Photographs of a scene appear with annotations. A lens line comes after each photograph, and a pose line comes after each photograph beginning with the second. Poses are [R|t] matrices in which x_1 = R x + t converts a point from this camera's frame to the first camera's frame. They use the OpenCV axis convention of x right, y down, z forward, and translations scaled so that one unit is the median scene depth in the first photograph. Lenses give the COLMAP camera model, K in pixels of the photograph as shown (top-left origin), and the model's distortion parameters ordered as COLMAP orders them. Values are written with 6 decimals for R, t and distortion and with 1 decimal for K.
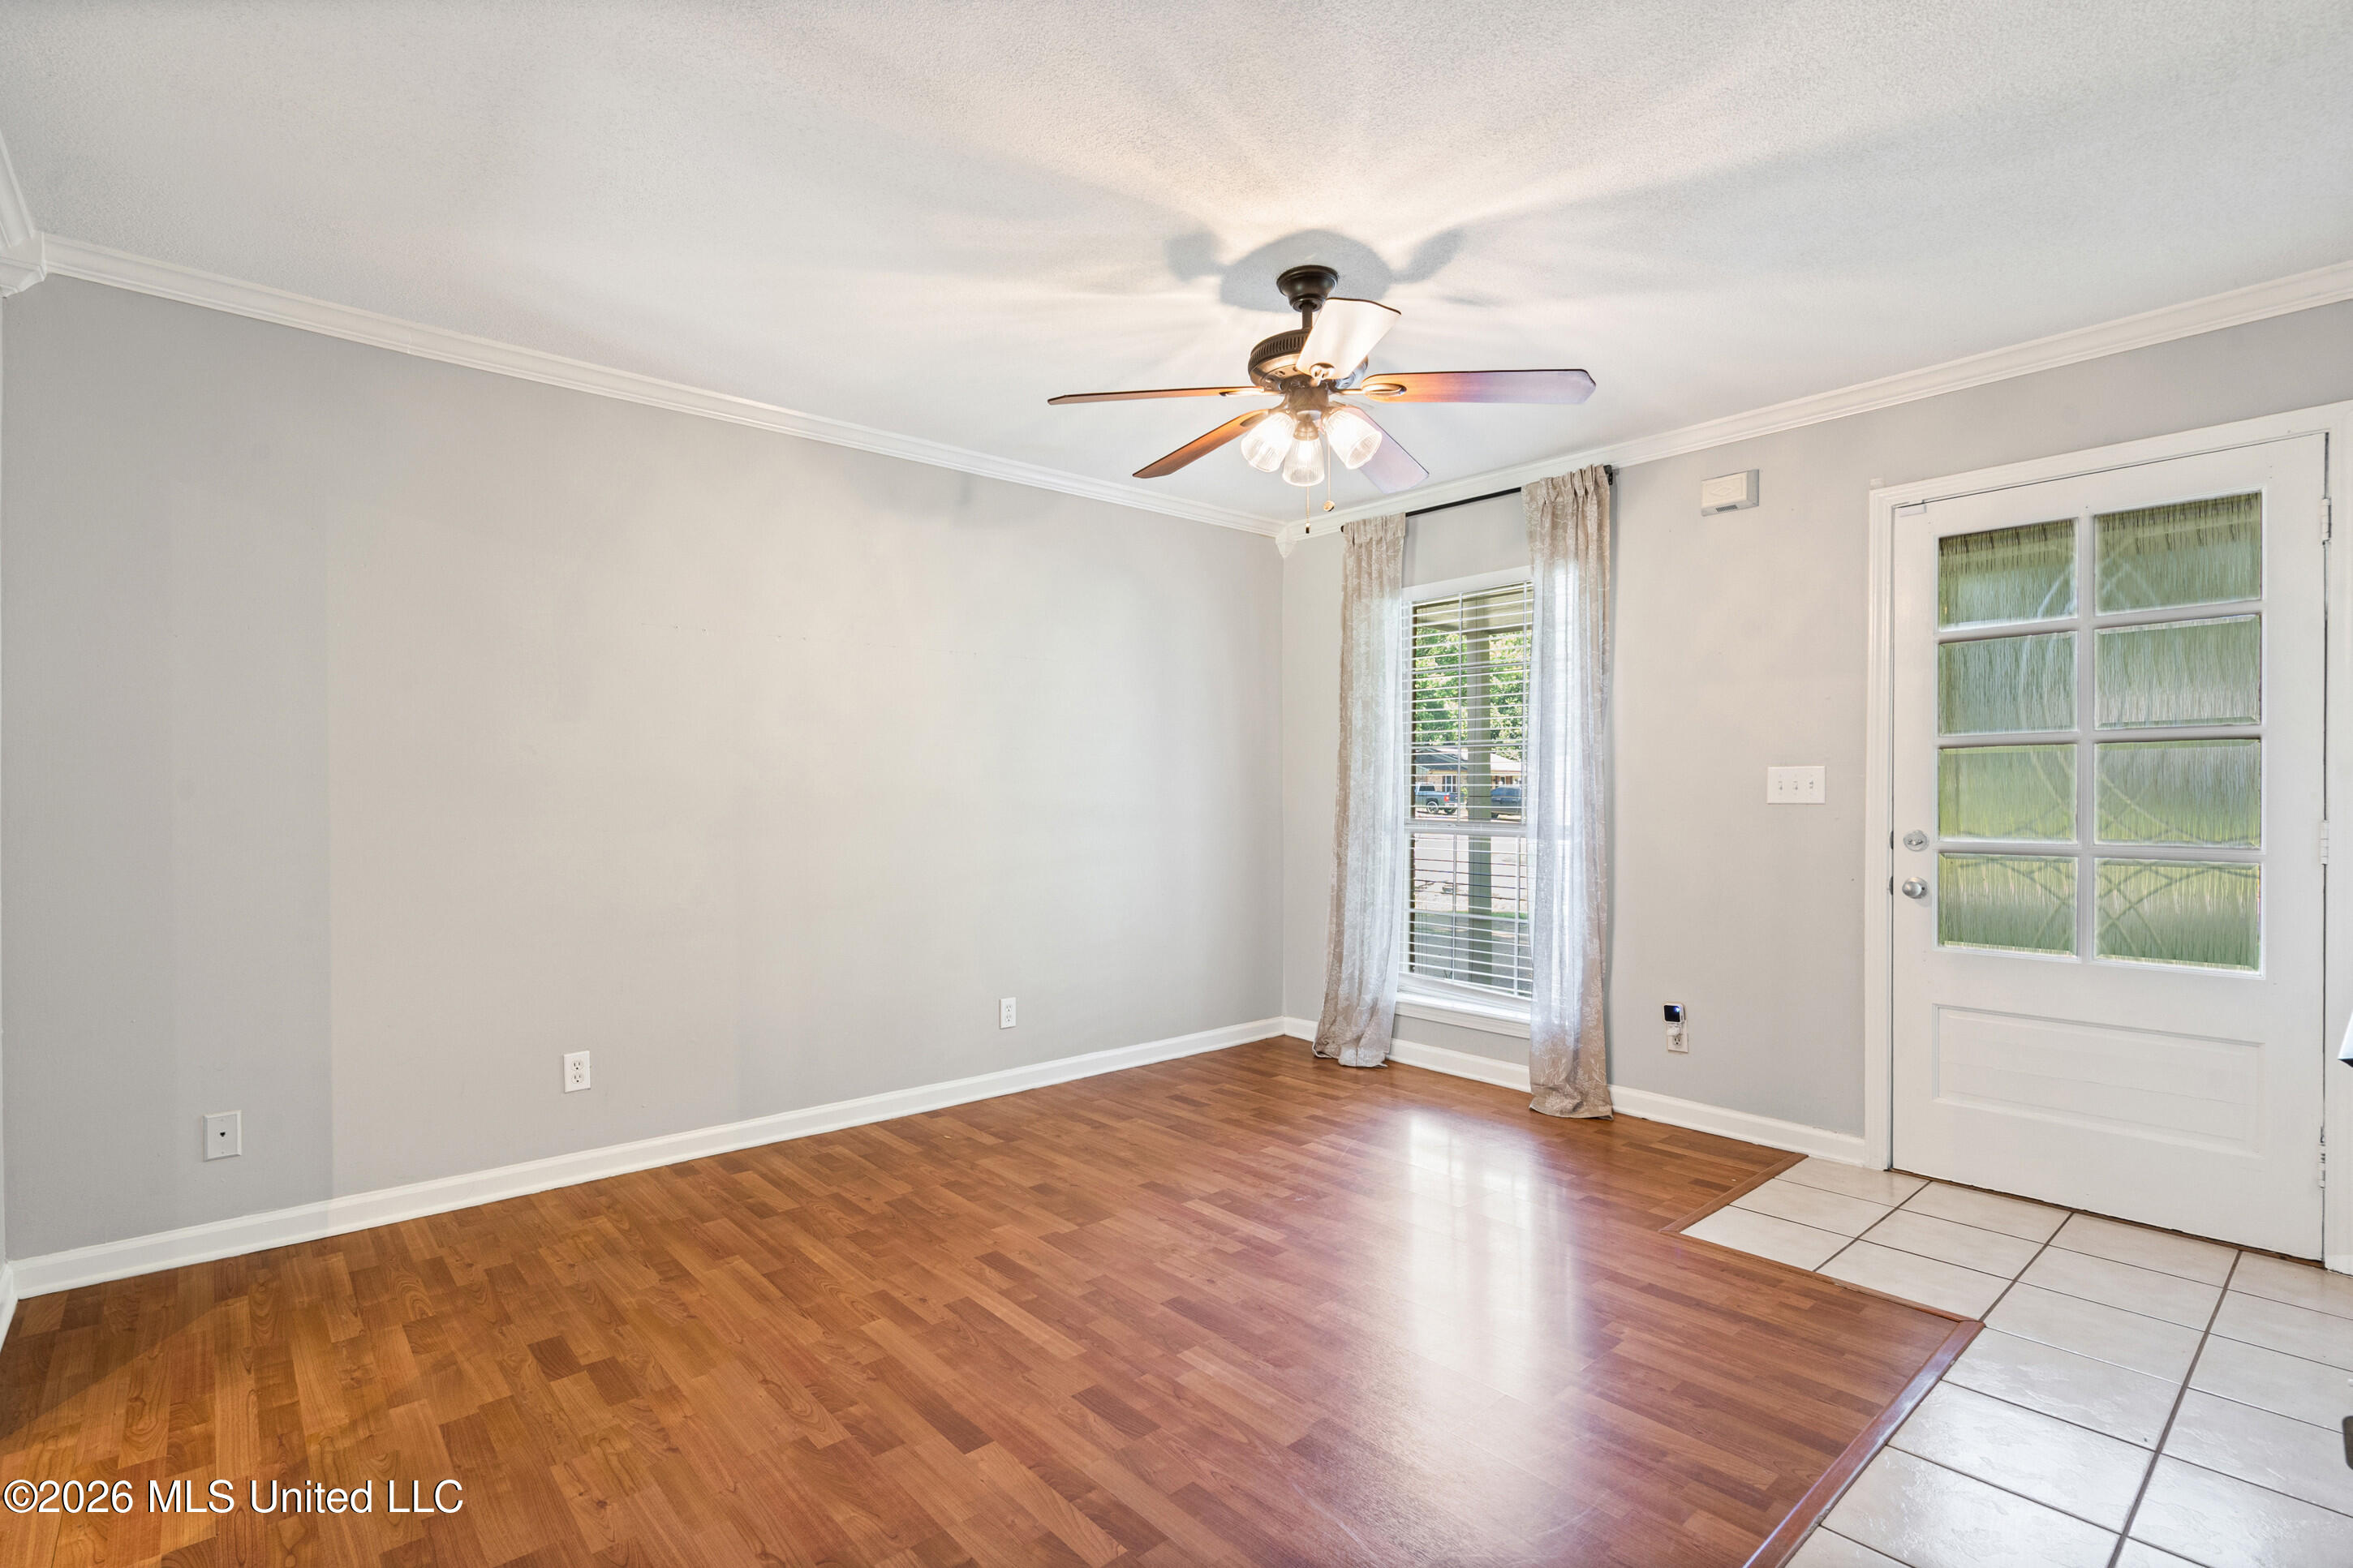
lens RADIAL K [[1100.9, 0, 1181.1], [0, 1100.9, 793.1], [0, 0, 1]] dist [-0.004752, 0.002458]
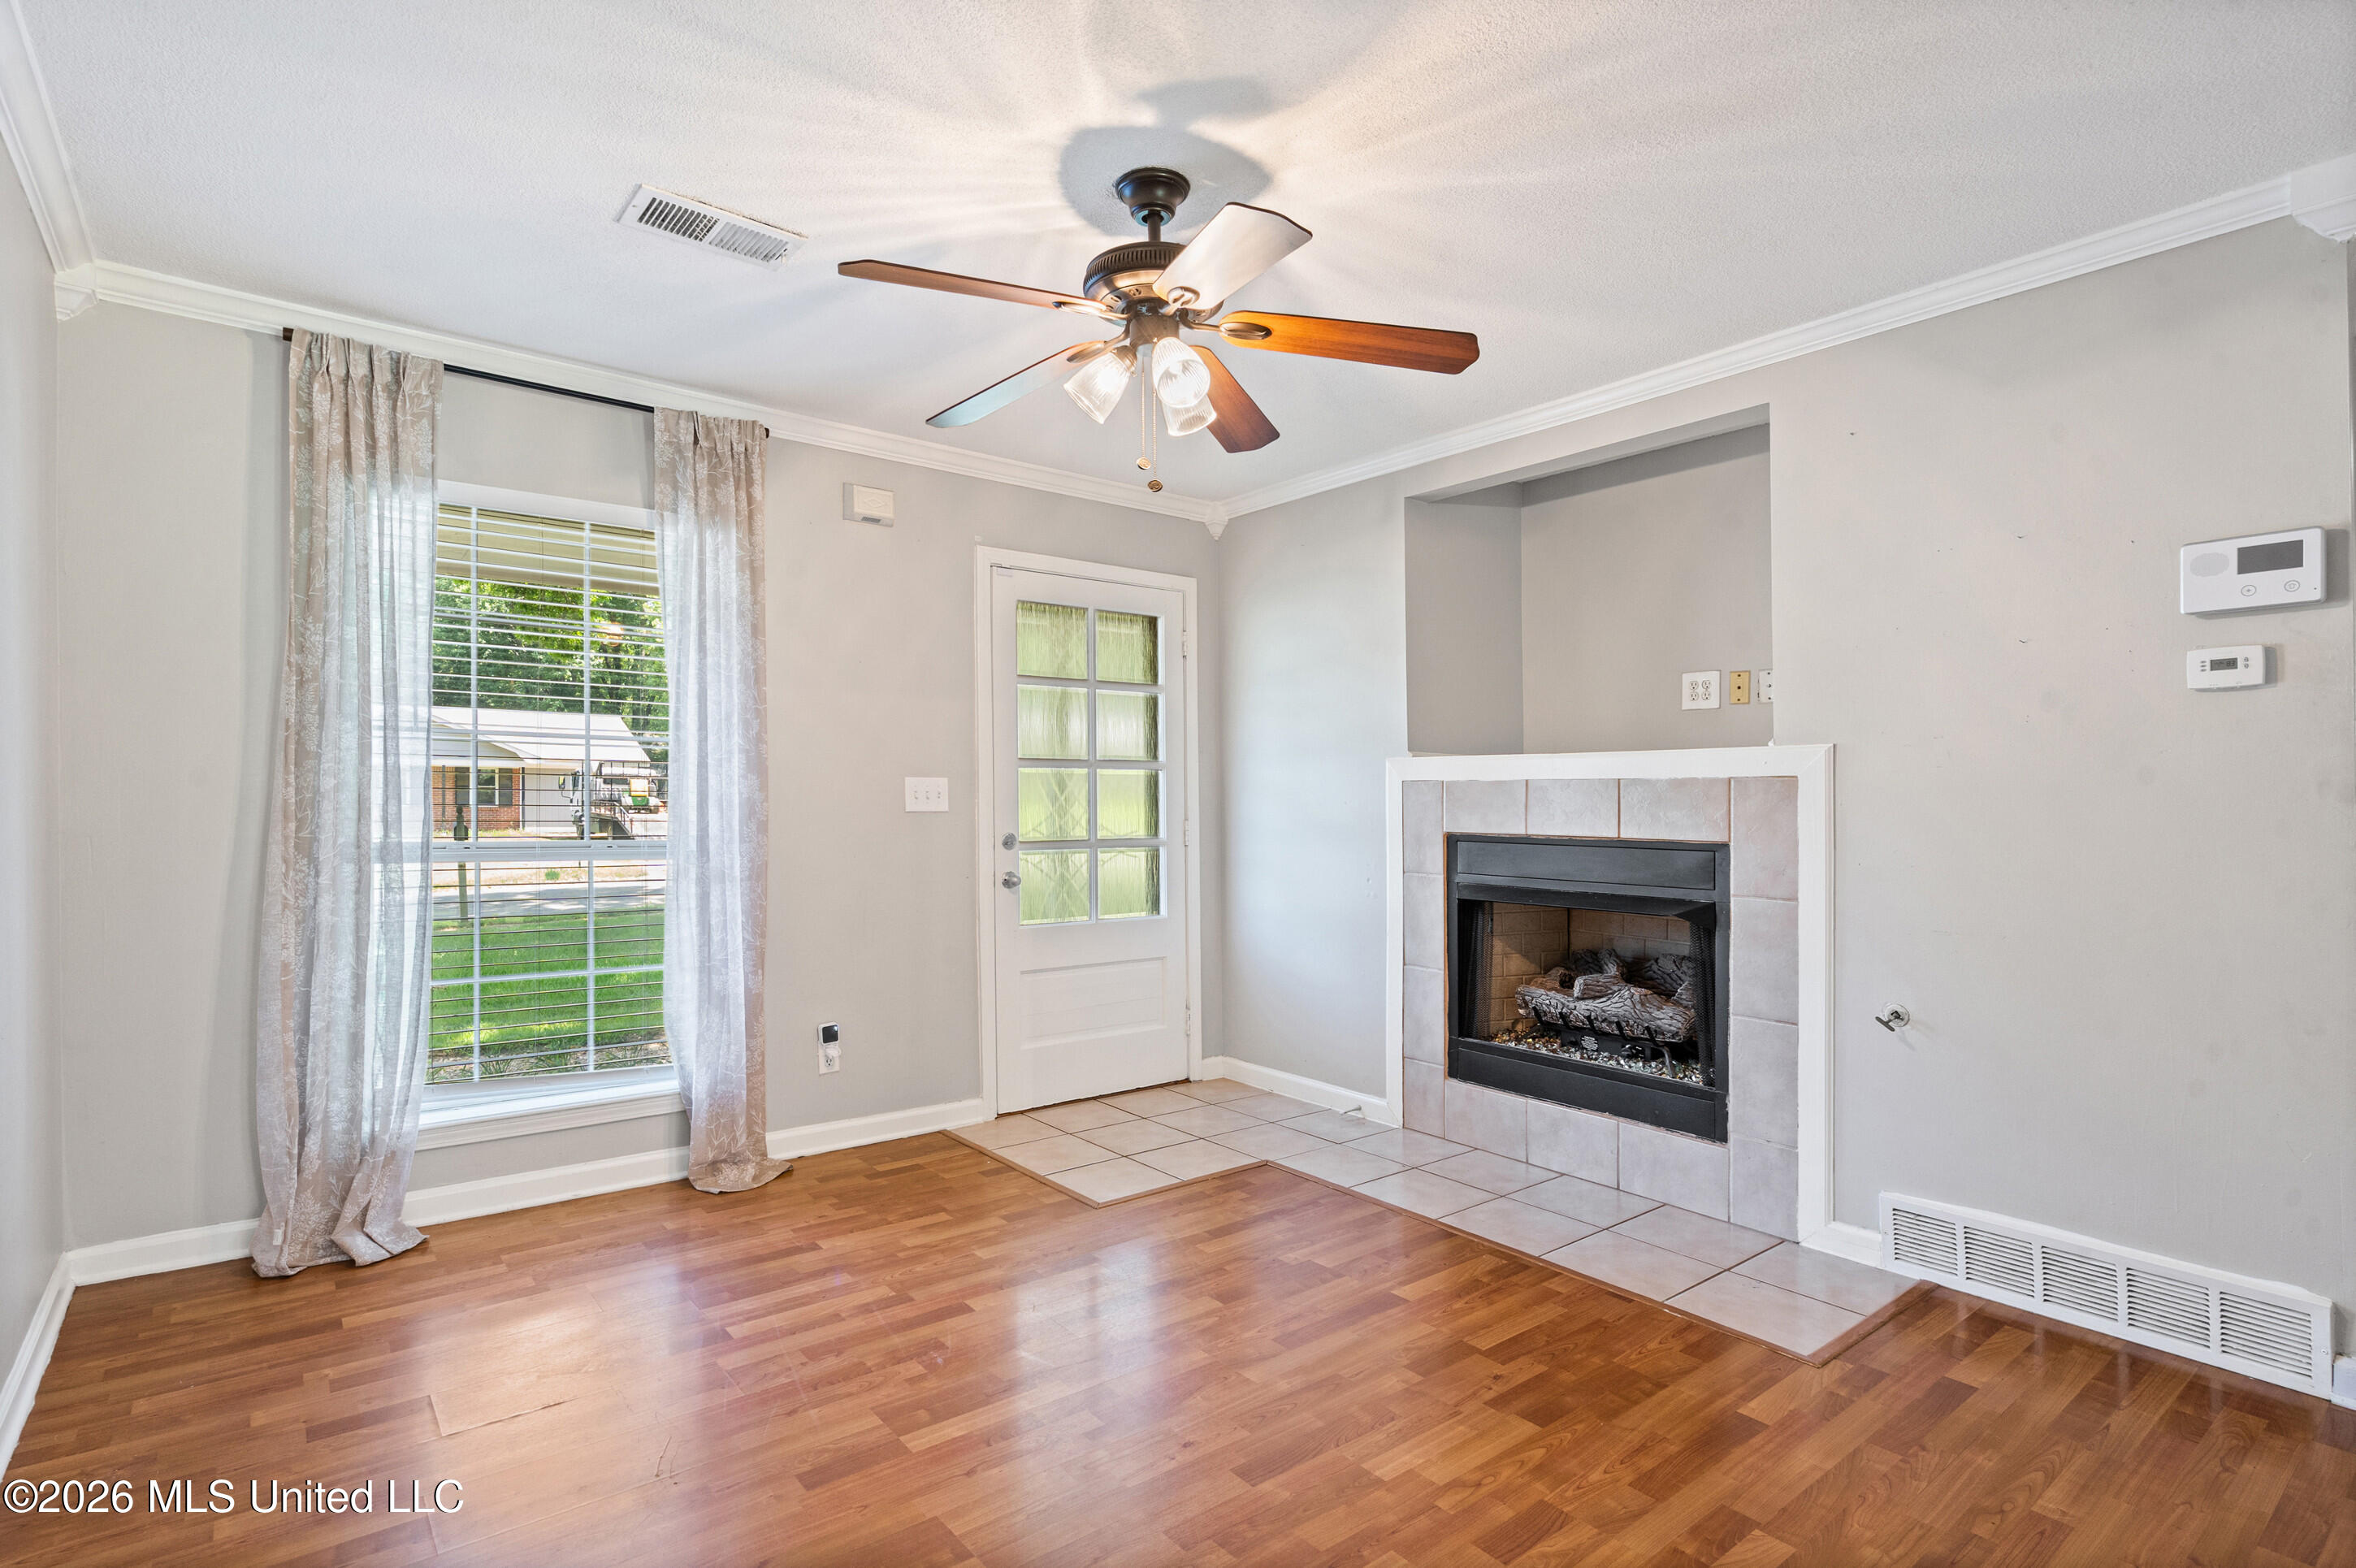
lens RADIAL K [[1153.2, 0, 1129.5], [0, 1153.2, 793.5], [0, 0, 1]] dist [0.003957, 0.000039]
pose [[0.072122, 0.009081, 0.997354, -0.764360], [-0.007210, 0.999937, -0.008584, -0.000640], [-0.997370, -0.006572, 0.072183, 0.967127]]
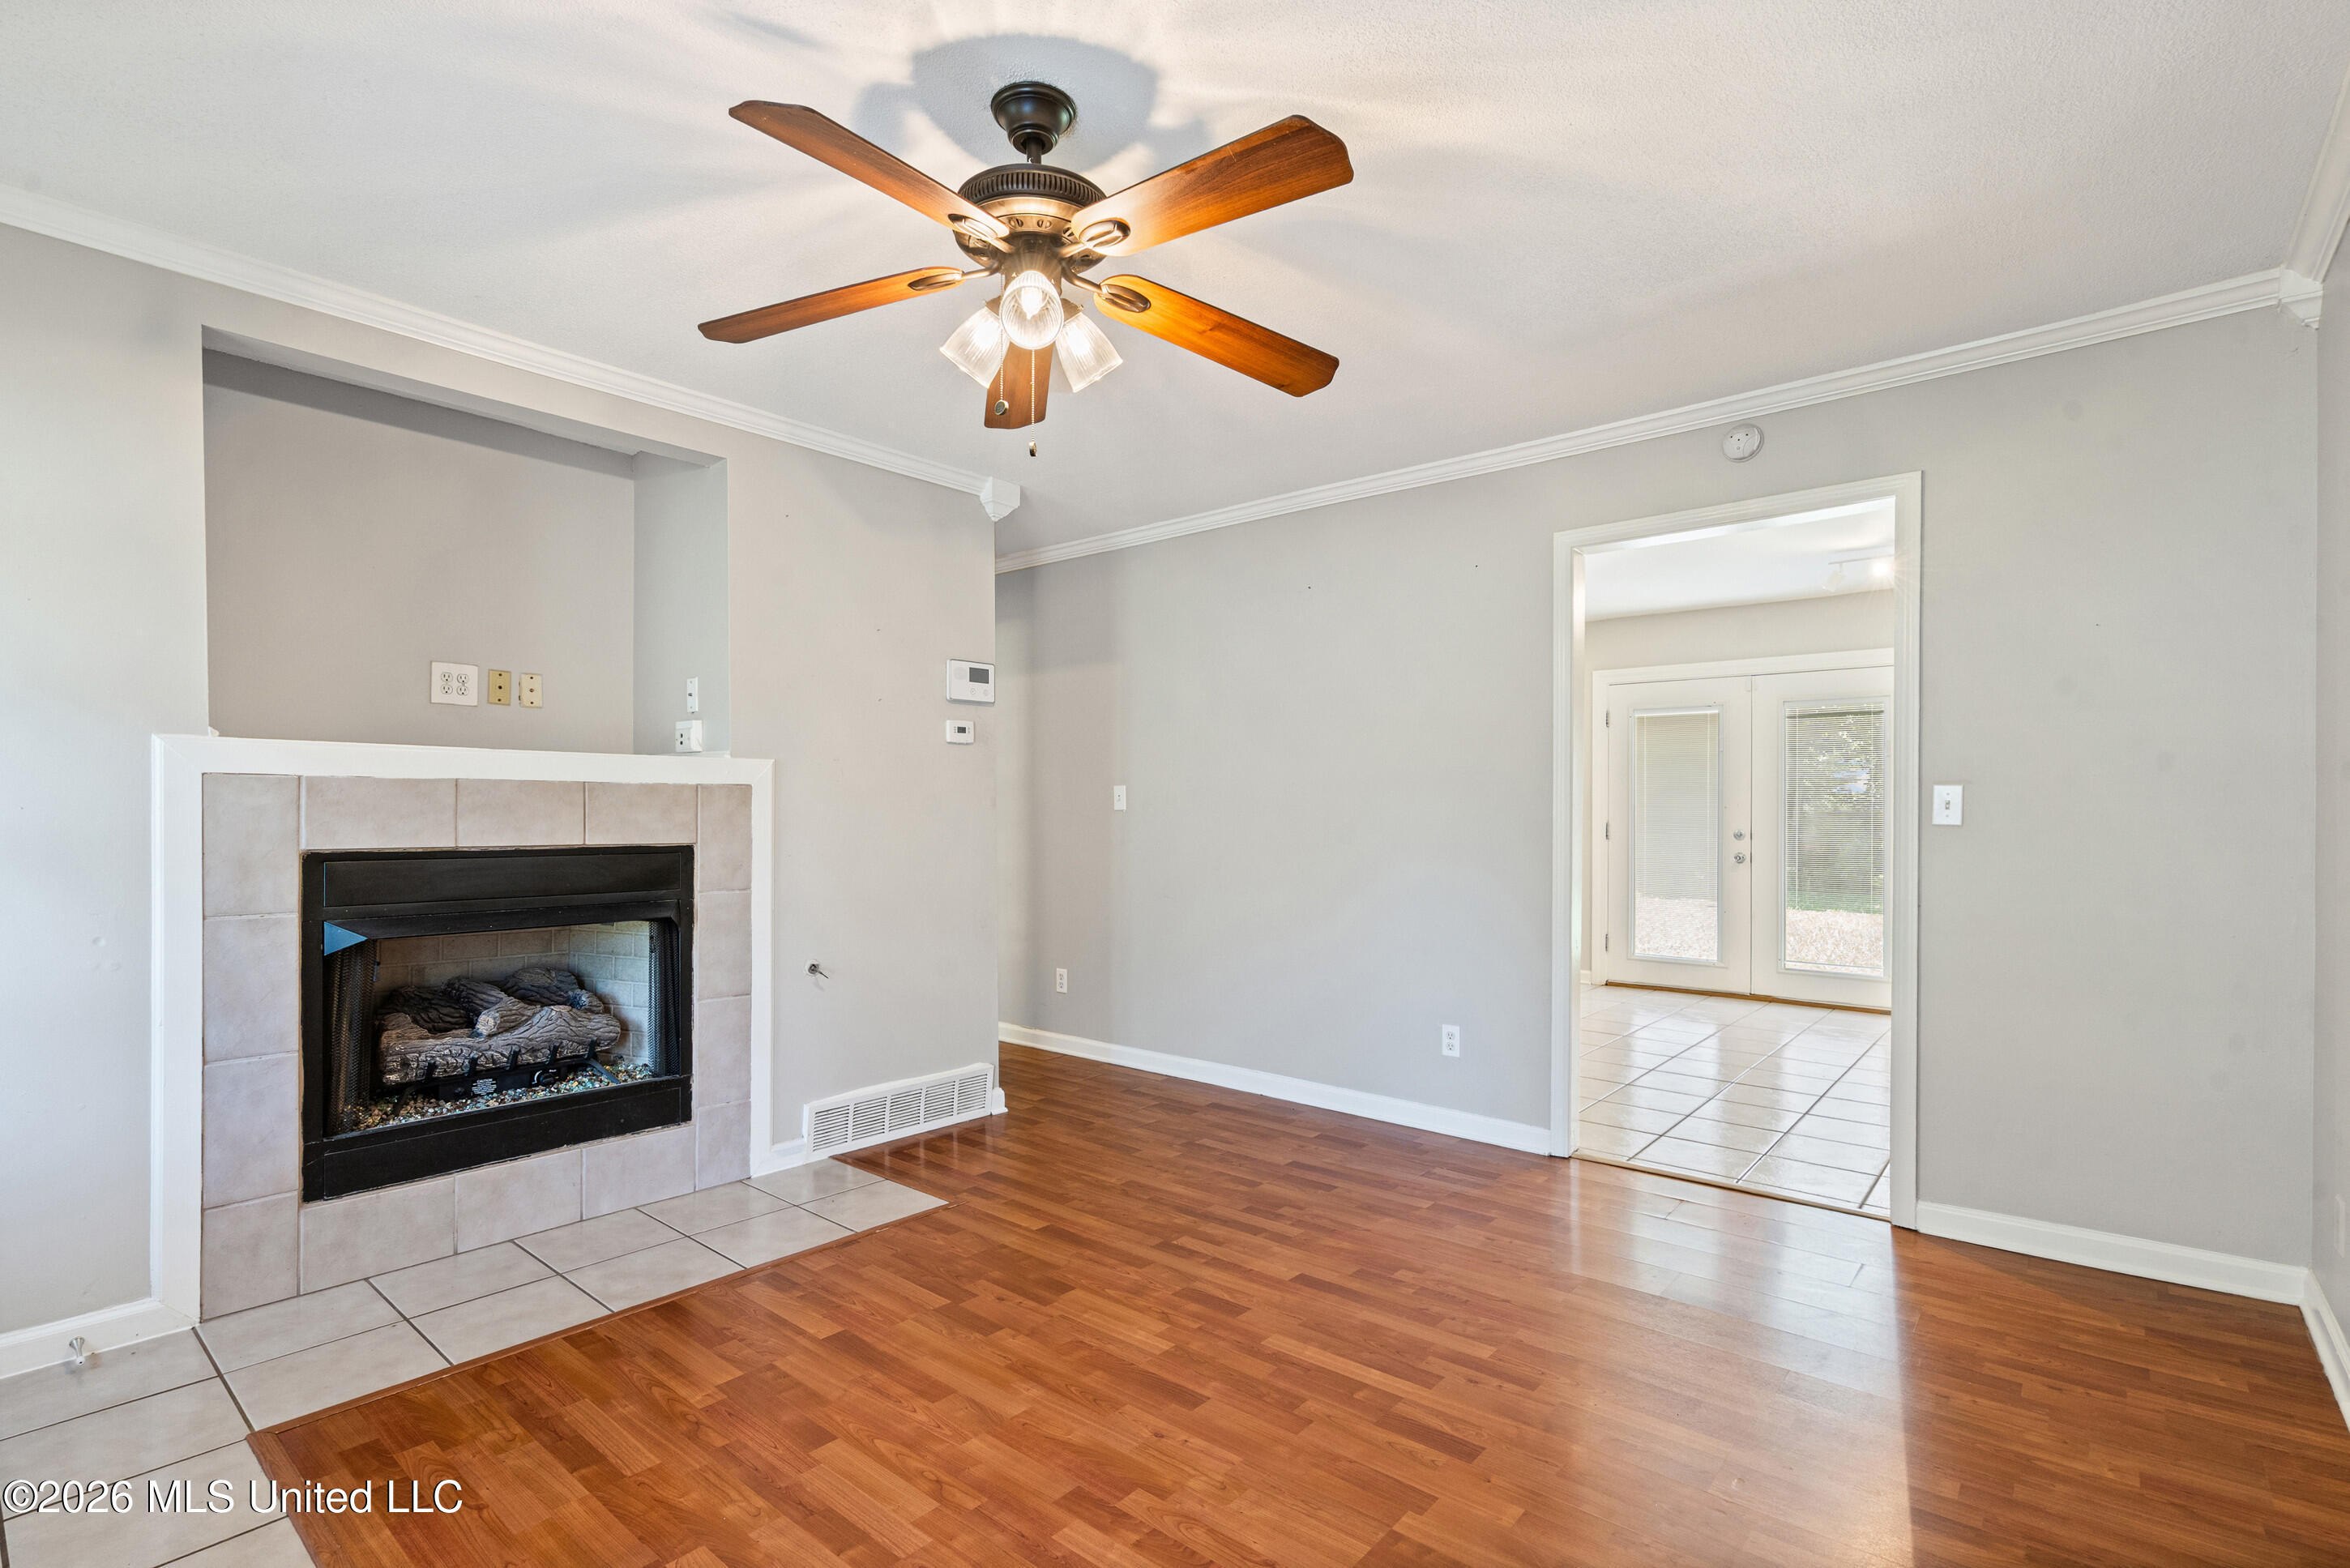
lens RADIAL K [[1099.6, 0, 1174.8], [0, 1099.6, 795.2], [0, 0, 1]] dist [-0.004752, 0.002458]
pose [[-0.989880, -0.002575, -0.141886, 0.125951], [-0.000542, 0.999897, -0.014366, -0.002231], [0.141908, -0.014143, -0.989779, 1.752499]]
